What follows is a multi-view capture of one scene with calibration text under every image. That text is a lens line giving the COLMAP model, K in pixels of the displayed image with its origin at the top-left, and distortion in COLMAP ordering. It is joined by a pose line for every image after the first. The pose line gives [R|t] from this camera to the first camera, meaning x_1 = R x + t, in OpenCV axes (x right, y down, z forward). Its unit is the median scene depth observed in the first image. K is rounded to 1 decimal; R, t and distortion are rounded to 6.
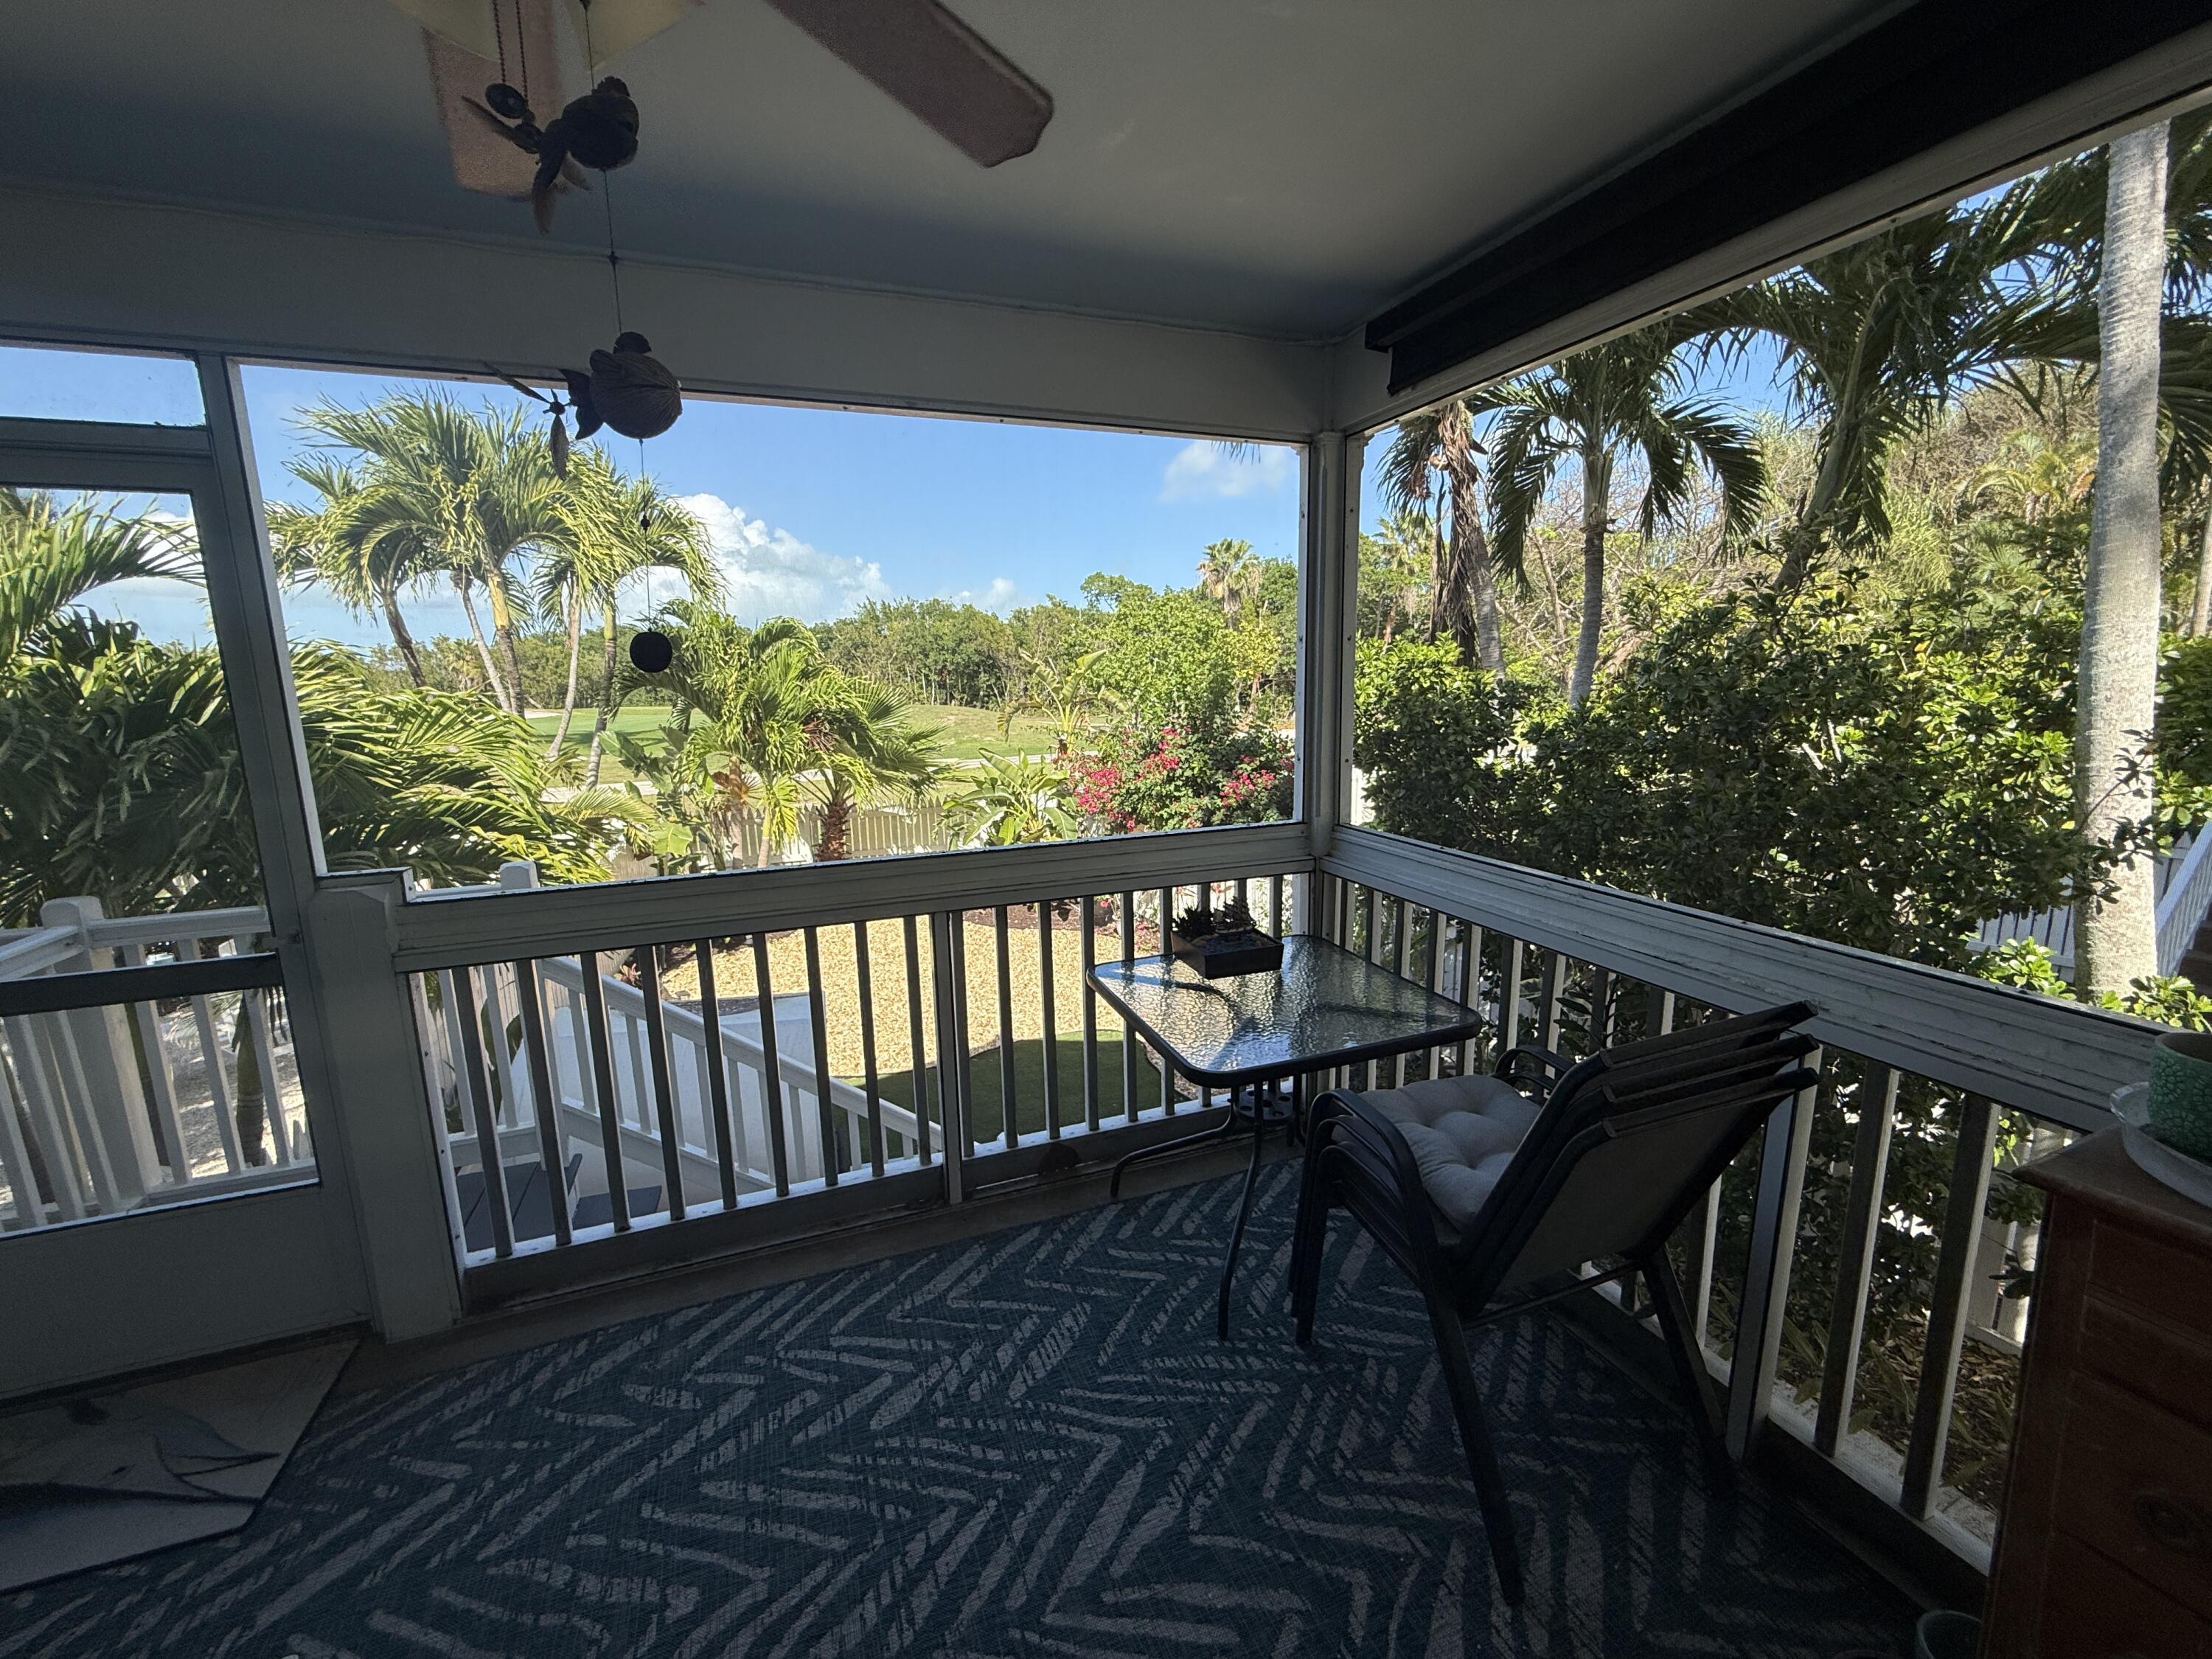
lens RADIAL K [[881.9, 0, 1101.8], [0, 881.9, 826.9], [0, 0, 1]] dist [-0.000877, 0.000025]
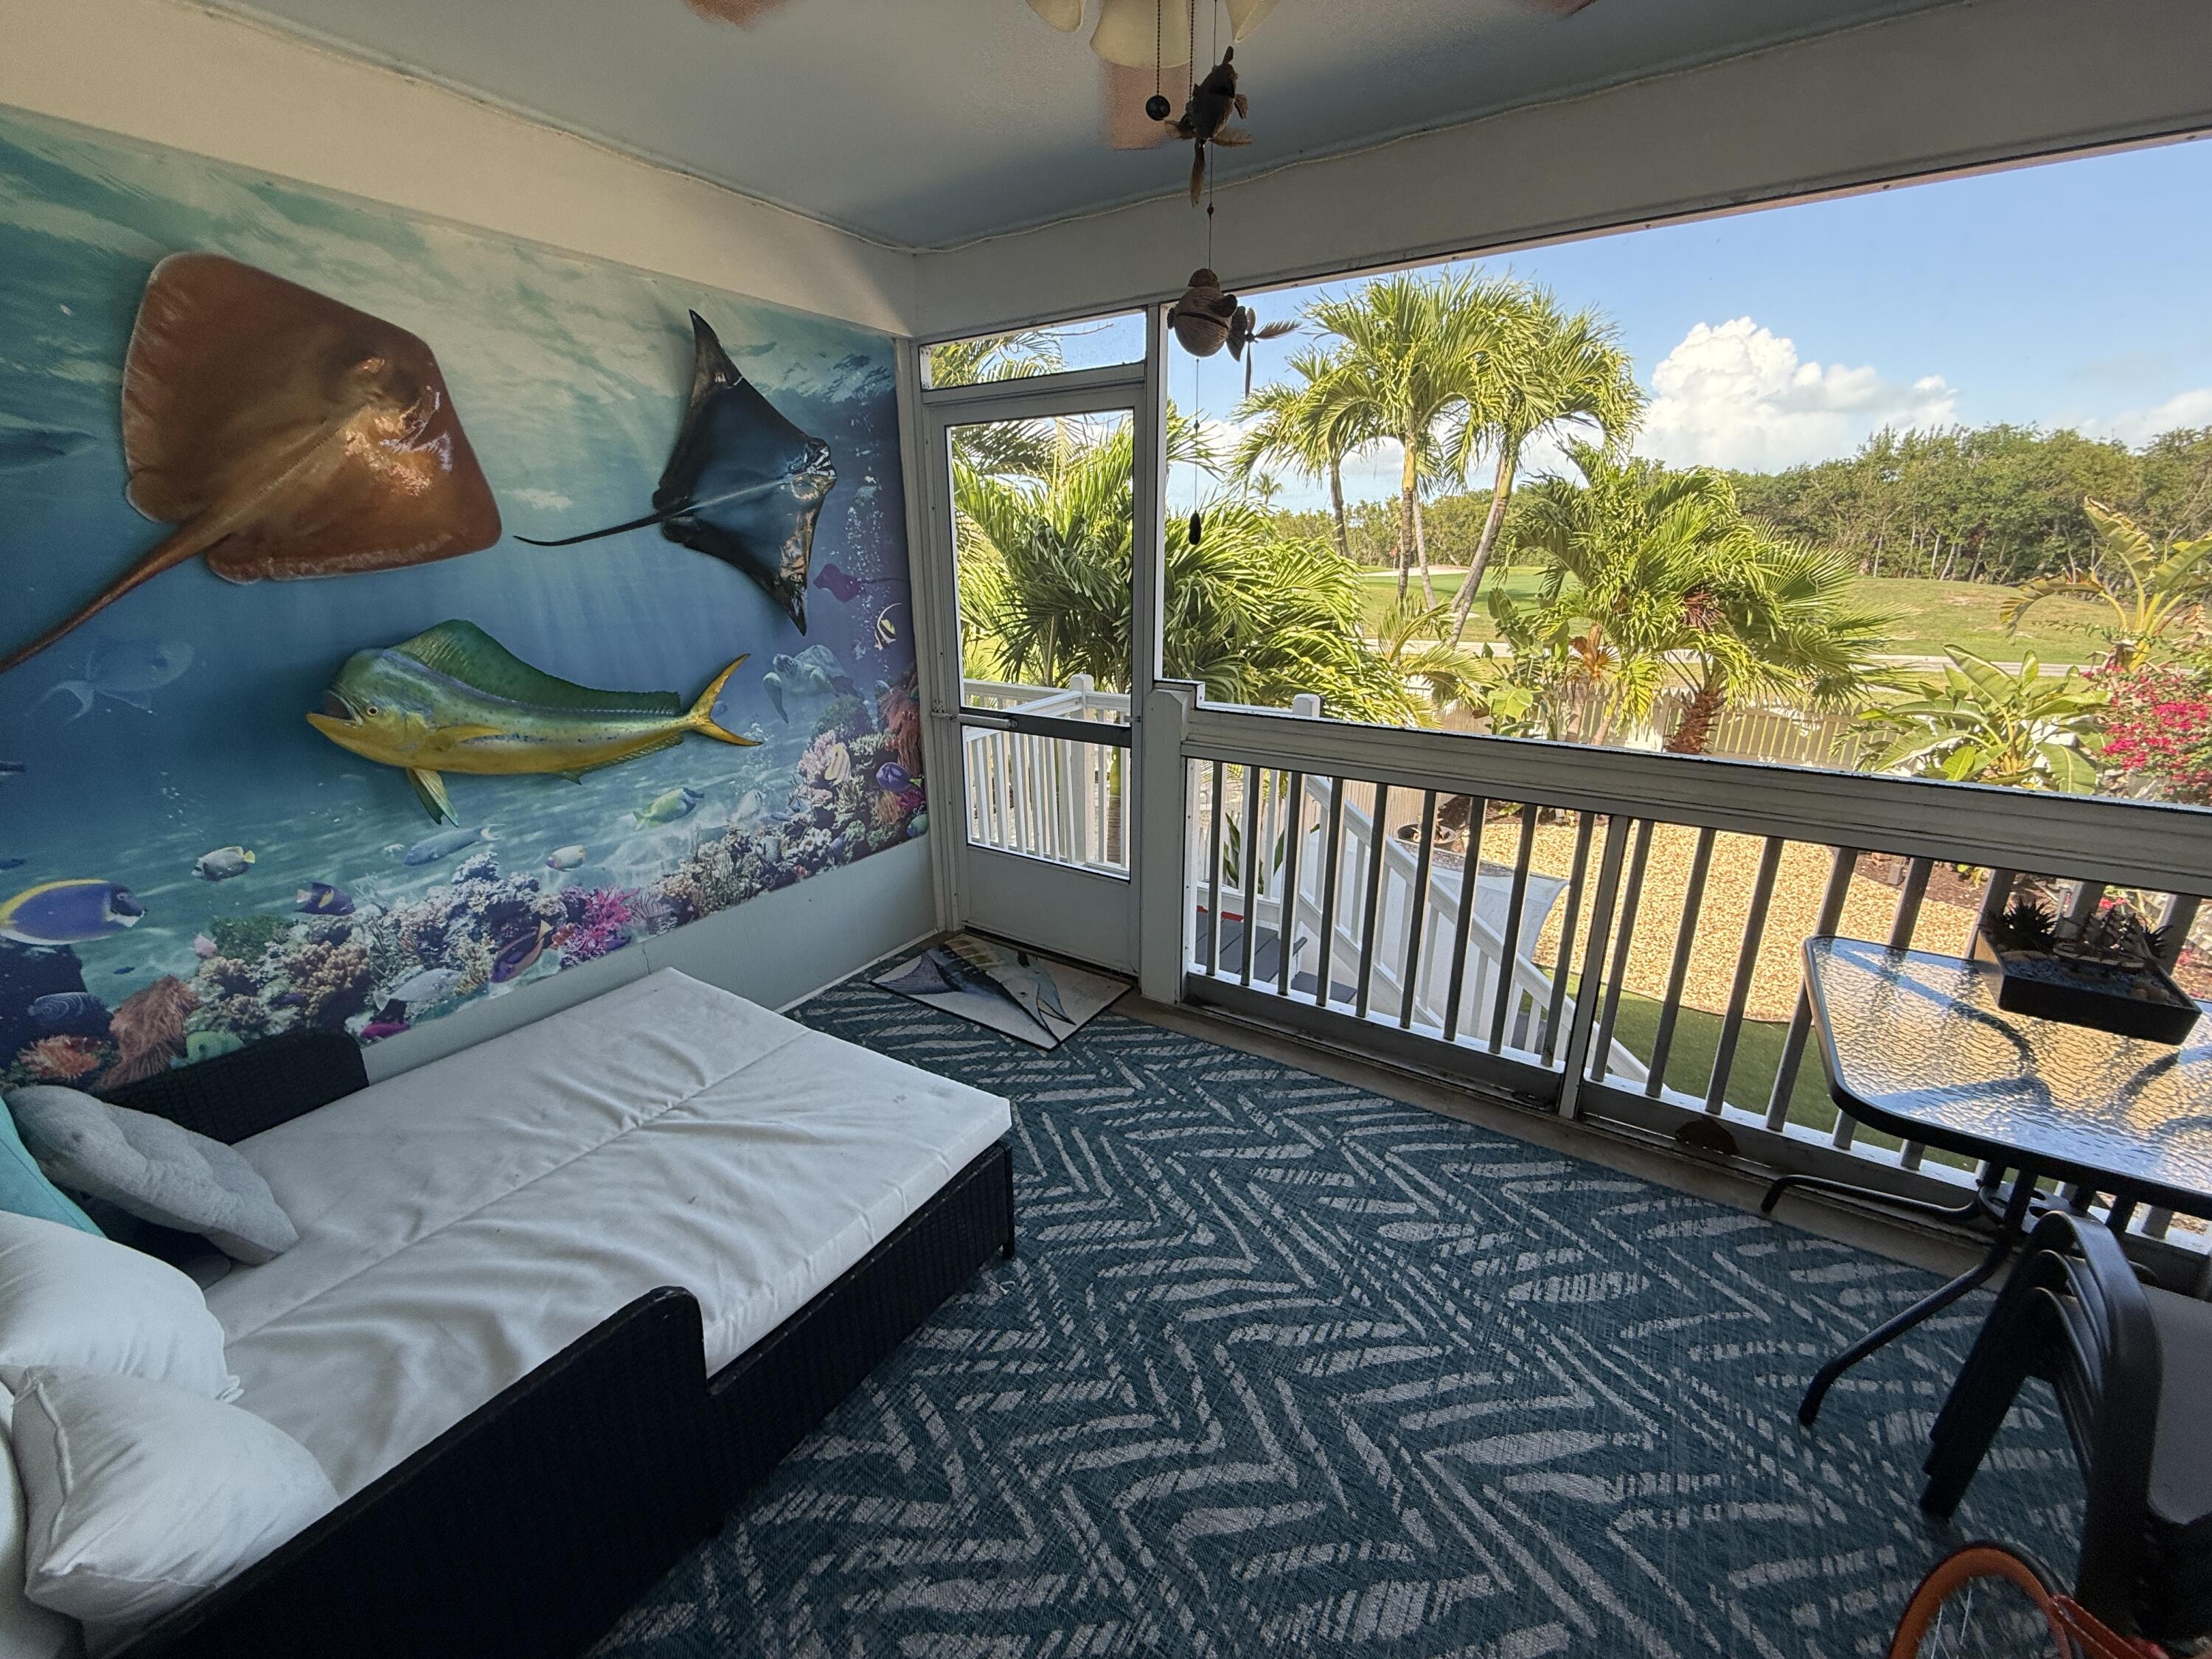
lens RADIAL K [[881.9, 0, 1115.9], [0, 881.9, 834.2], [0, 0, 1]] dist [-0.000877, 0.000025]
pose [[0.596904, 0.269849, -0.755570, 0.154188], [-0.146676, 0.962572, 0.227904, -0.013980], [0.788791, -0.025213, 0.614144, 0.025172]]
